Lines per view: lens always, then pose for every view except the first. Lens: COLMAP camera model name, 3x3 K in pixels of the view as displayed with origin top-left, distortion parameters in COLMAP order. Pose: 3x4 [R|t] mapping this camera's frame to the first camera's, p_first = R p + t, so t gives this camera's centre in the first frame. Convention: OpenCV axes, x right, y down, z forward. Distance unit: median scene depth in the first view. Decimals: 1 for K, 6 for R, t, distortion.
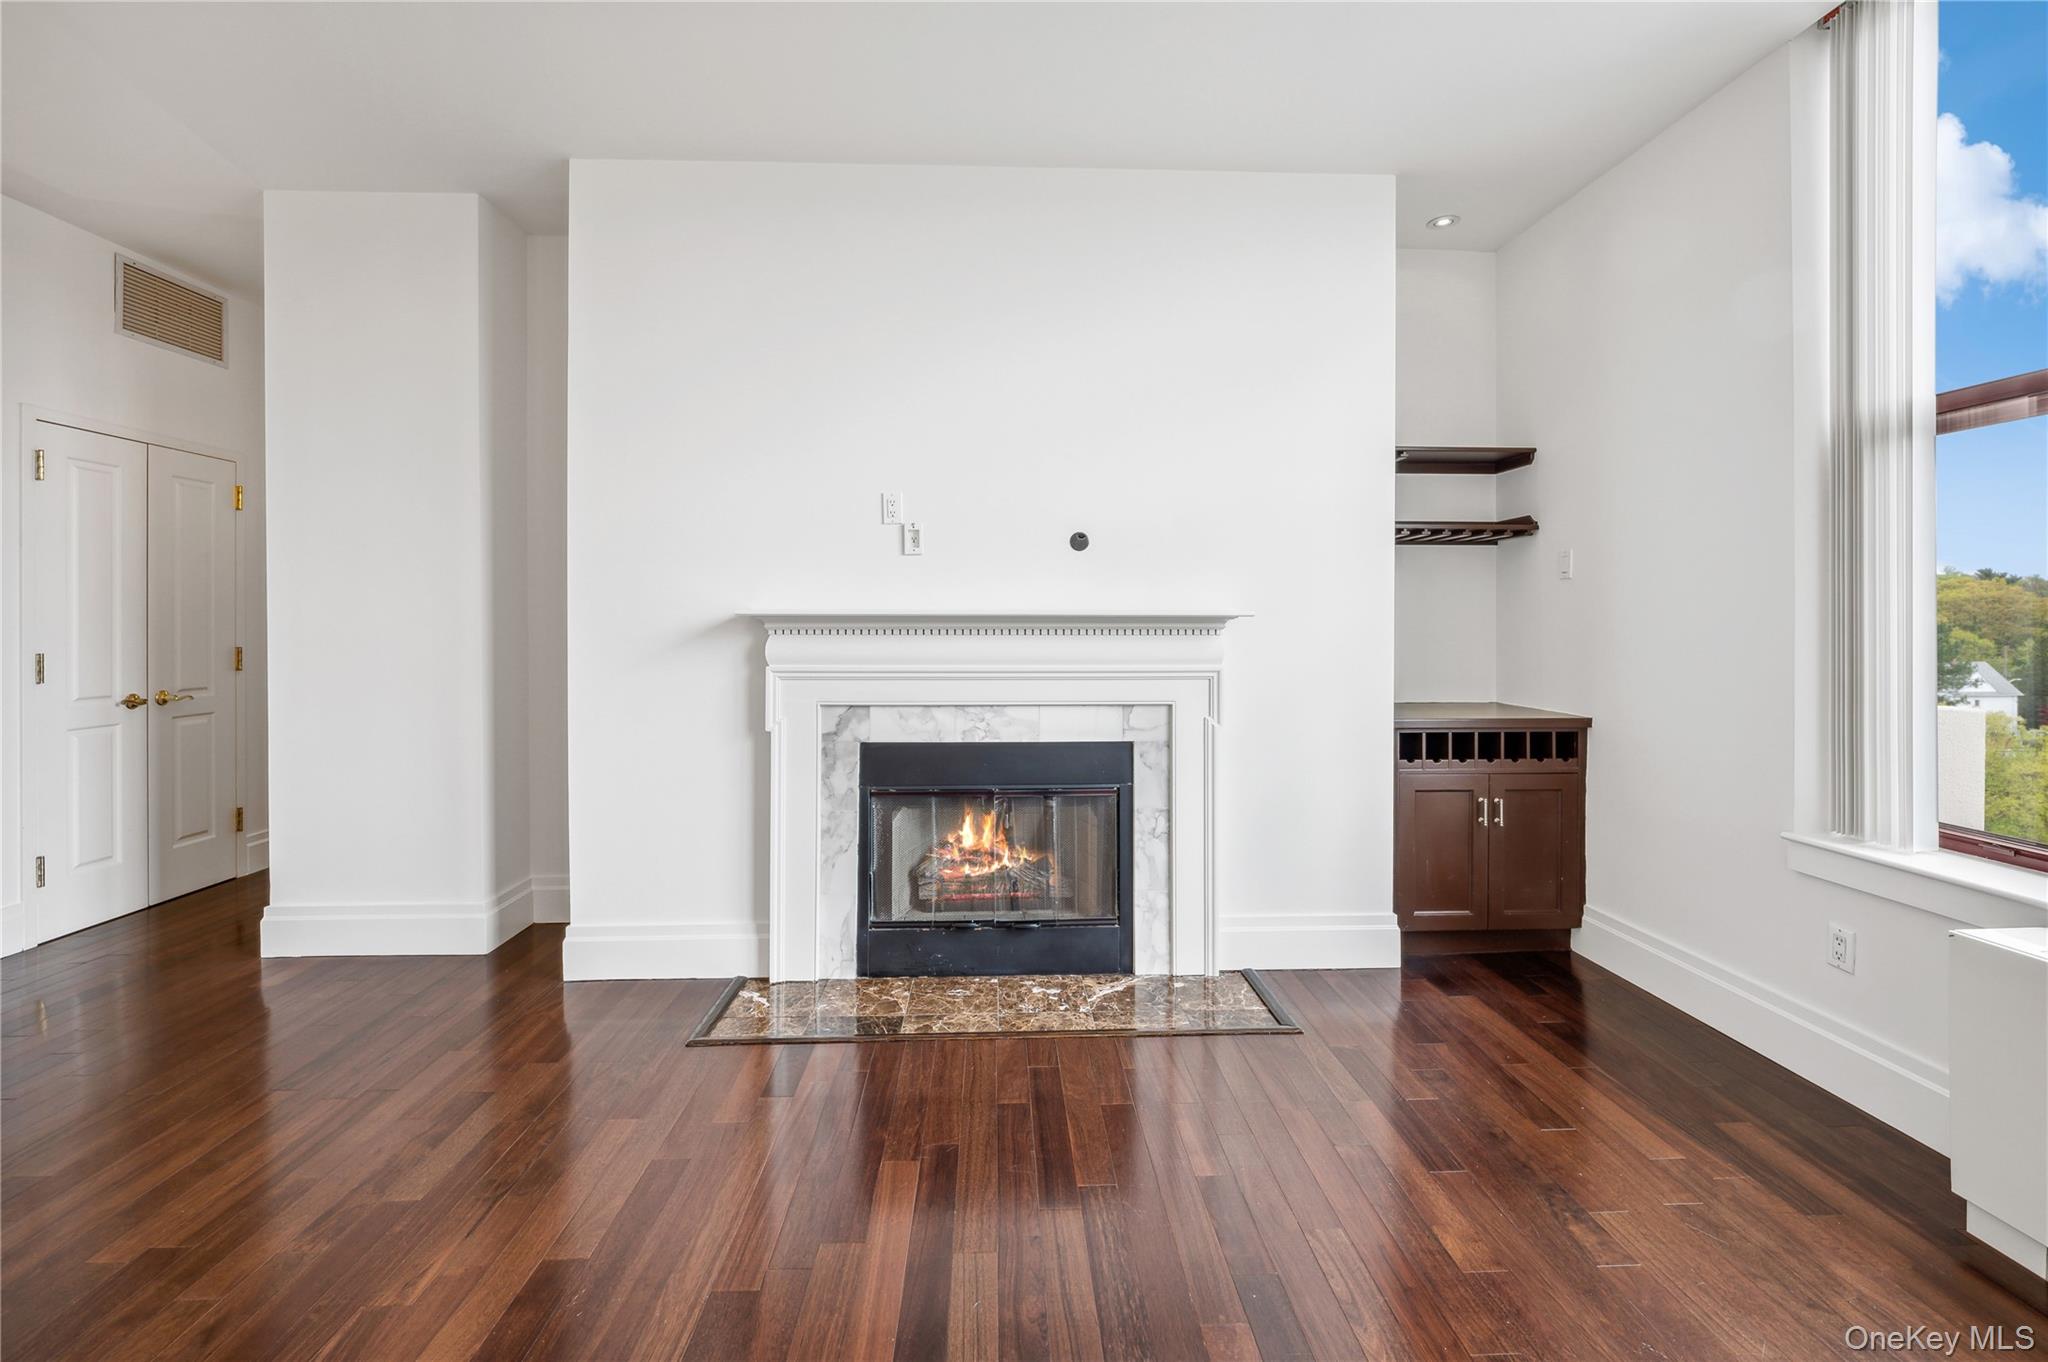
lens RADIAL K [[870.6, 0, 1027.6], [0, 870.6, 621.7], [0, 0, 1]] dist [-0.002222, -0.002058]
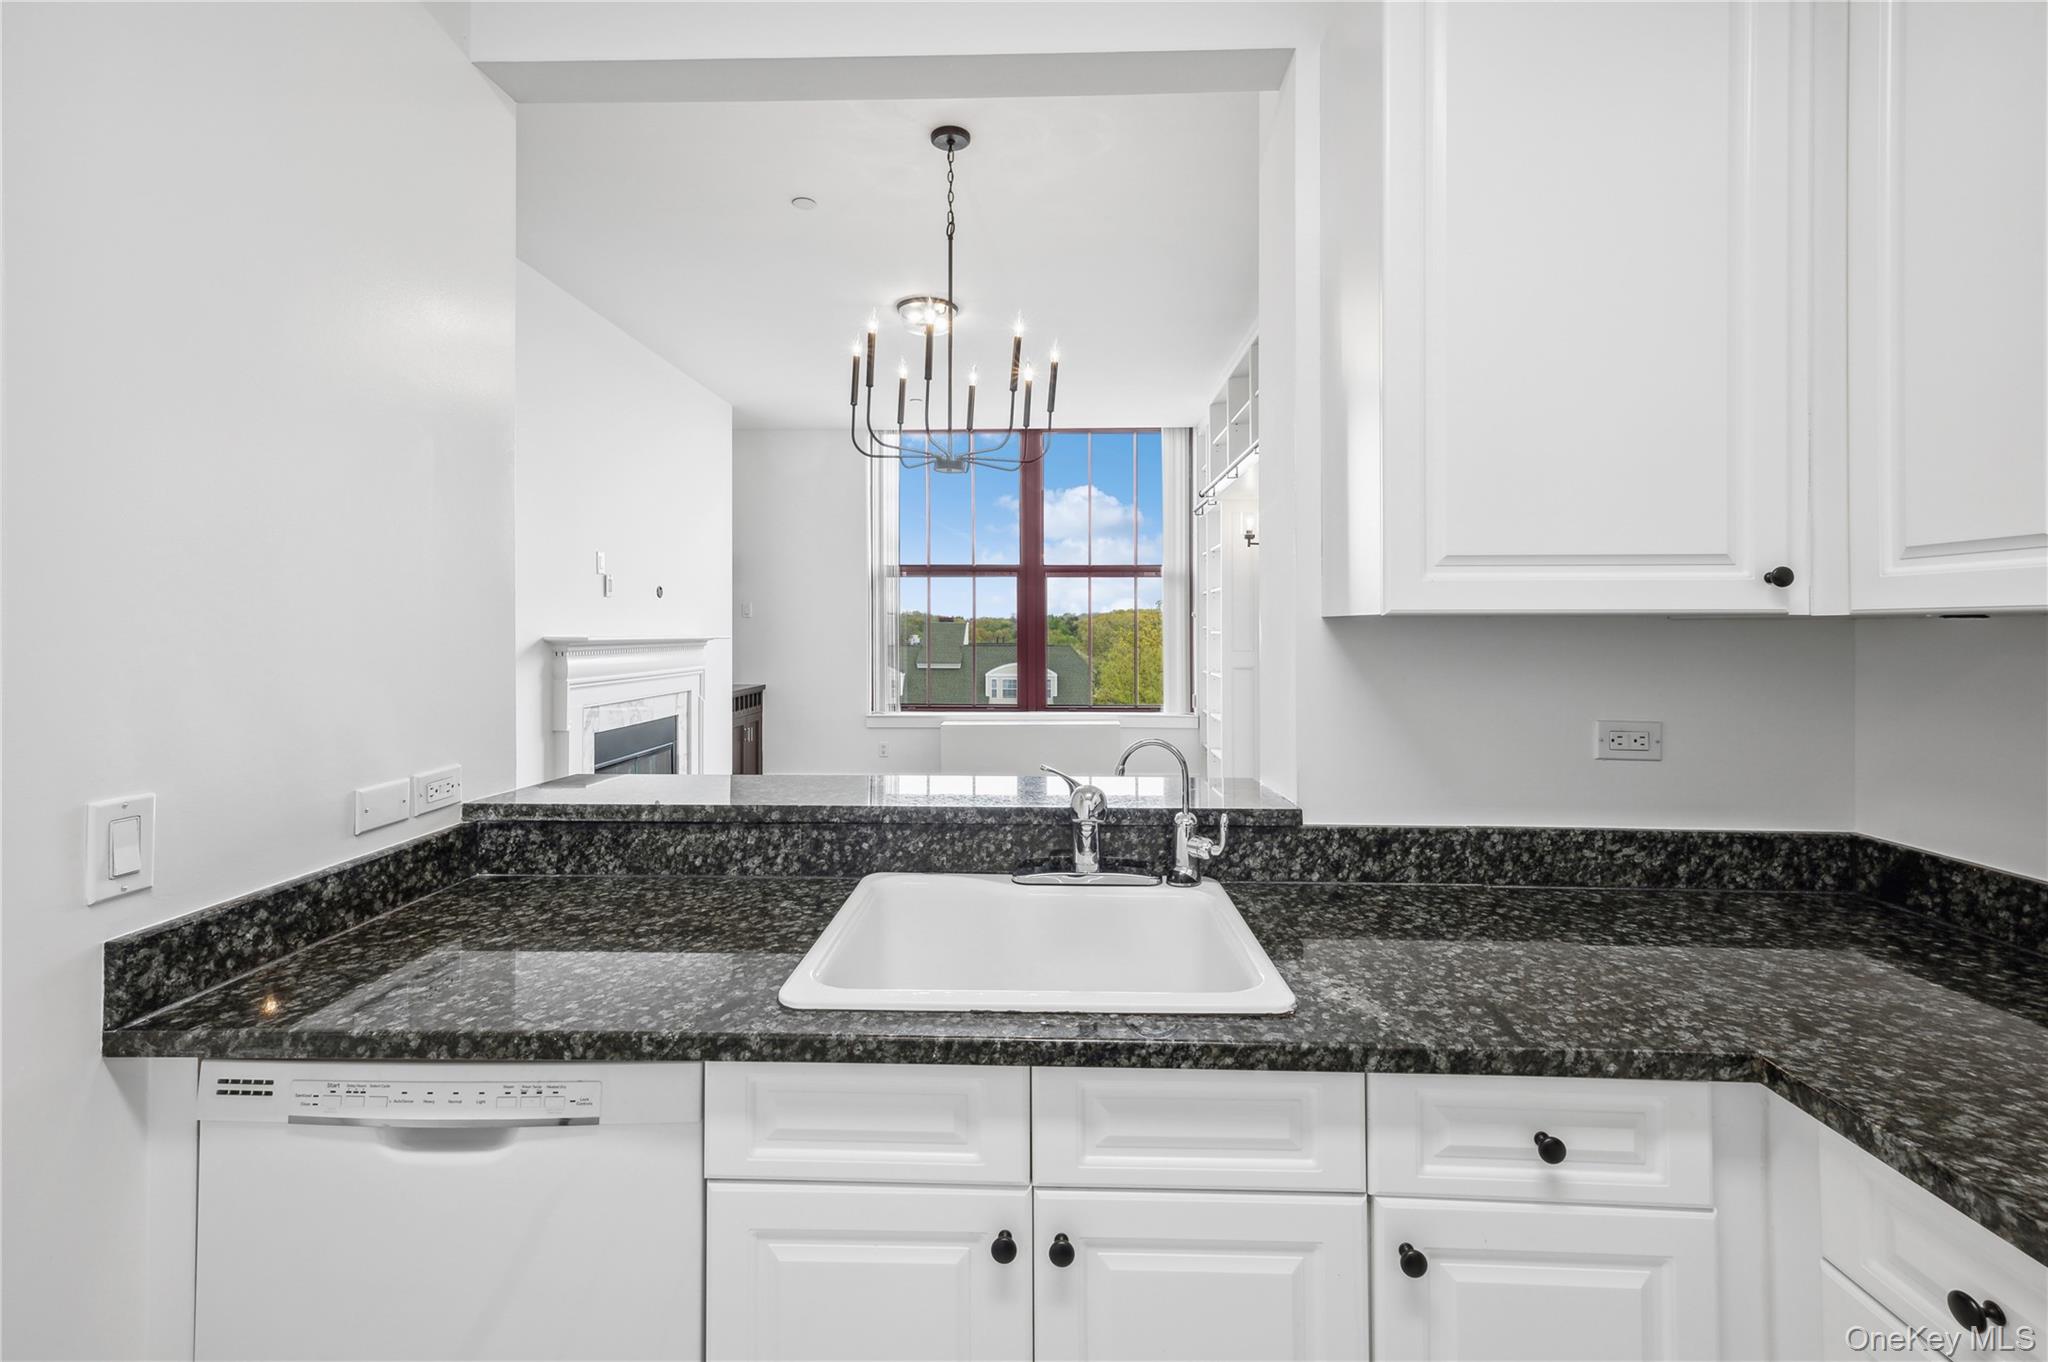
lens RADIAL K [[910.8, 0, 1024.6], [0, 910.8, 611.3], [0, 0, 1]] dist [0.010218, -0.000926]
pose [[0.065342, 0.017867, 0.997703, -1.566290], [0.006704, 0.999809, -0.018344, -0.021863], [-0.997840, 0.007887, 0.065209, 0.230643]]
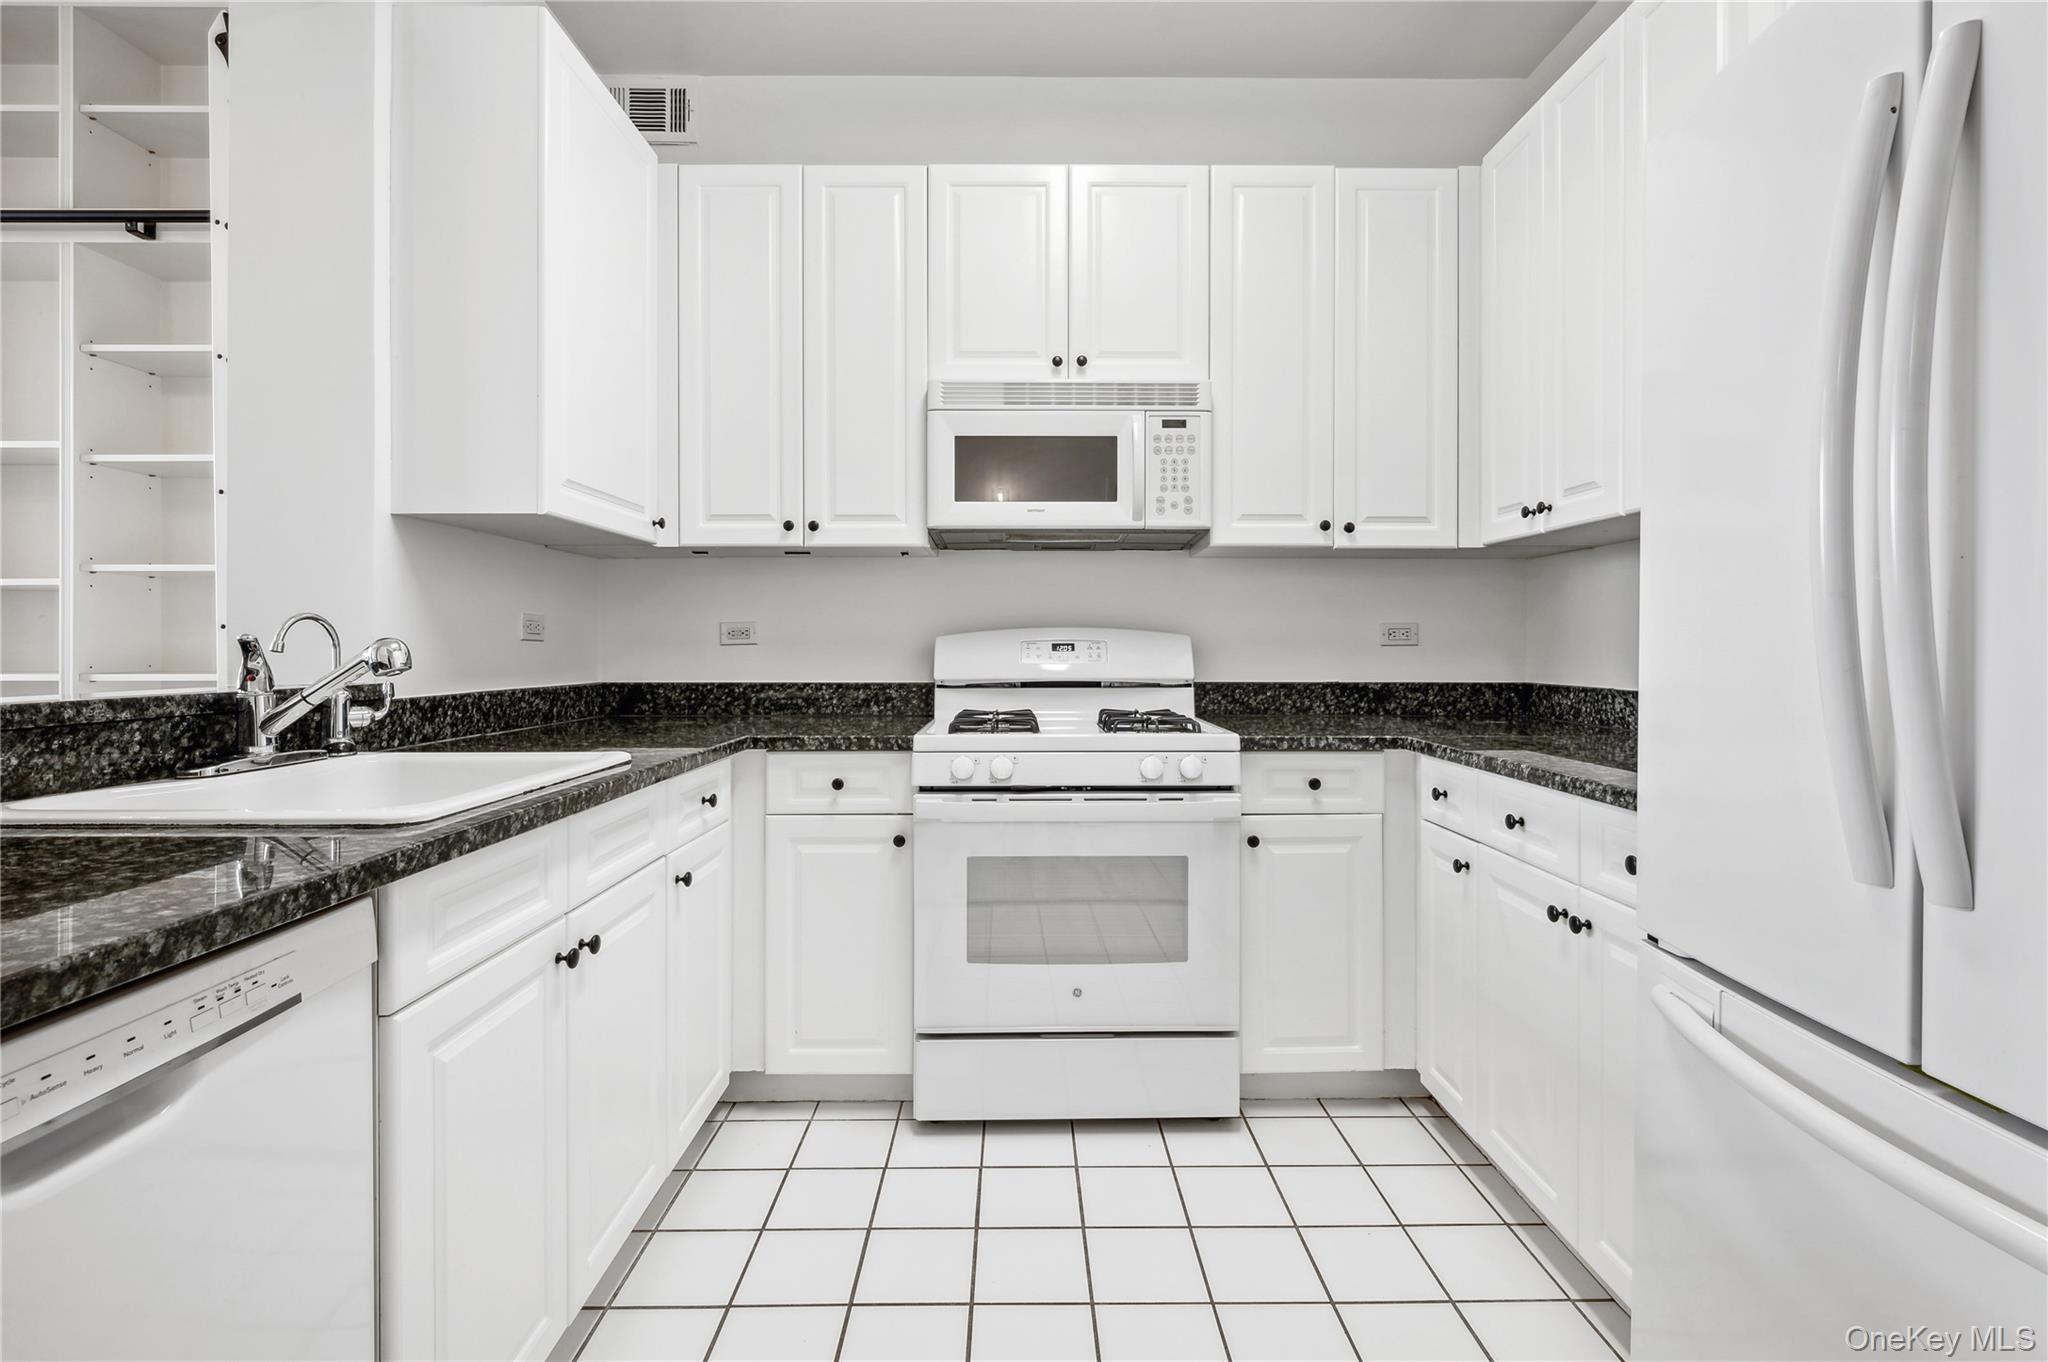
lens RADIAL K [[910.8, 0, 1010.2], [0, 910.8, 644.9], [0, 0, 1]] dist [0.010218, -0.000926]
pose [[-0.999084, 0.003270, 0.042674, -1.455598], [0.003565, 0.999970, 0.006825, 0.054638], [-0.042650, 0.006971, -0.999066, 0.668408]]
